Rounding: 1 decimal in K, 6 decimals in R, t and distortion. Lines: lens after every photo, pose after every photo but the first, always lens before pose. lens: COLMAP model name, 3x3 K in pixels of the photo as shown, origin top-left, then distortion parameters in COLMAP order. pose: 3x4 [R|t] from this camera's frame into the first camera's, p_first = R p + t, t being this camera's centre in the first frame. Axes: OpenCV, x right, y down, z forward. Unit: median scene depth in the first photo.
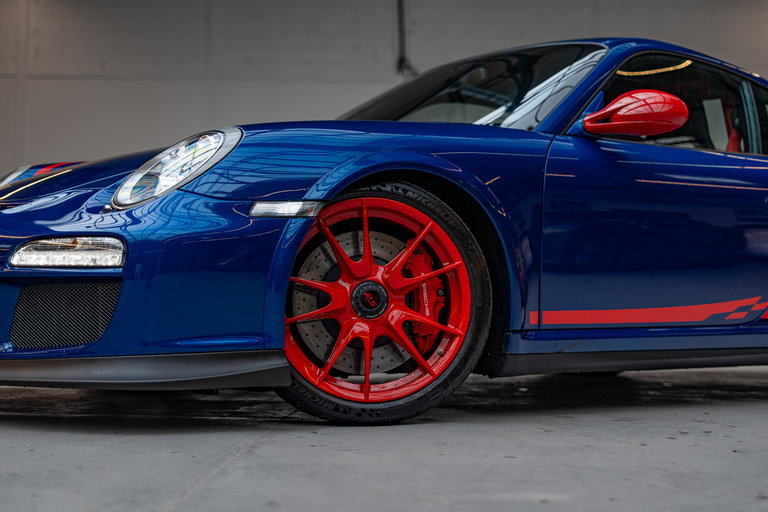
lens RADIAL K [[1169.6, 0, 384.8], [0, 1169.6, 256.5], [0, 0, 1]] dist [0.006896, 0.000000]
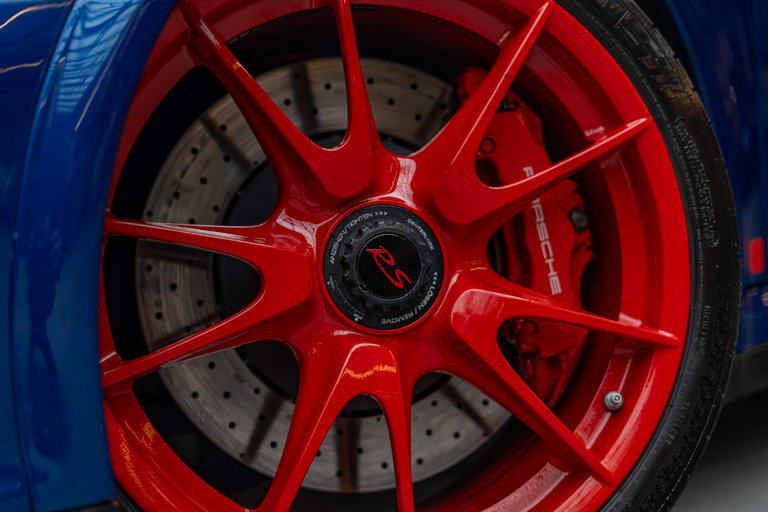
lens RADIAL K [[1169.6, 0, 381.4], [0, 1169.6, 255.7], [0, 0, 1]] dist [0.006896, 0.000000]
pose [[0.988619, -0.108527, 0.104187, -0.045471], [0.101319, 0.992234, 0.072158, 0.011167], [-0.111209, -0.060781, 0.991937, 0.684403]]
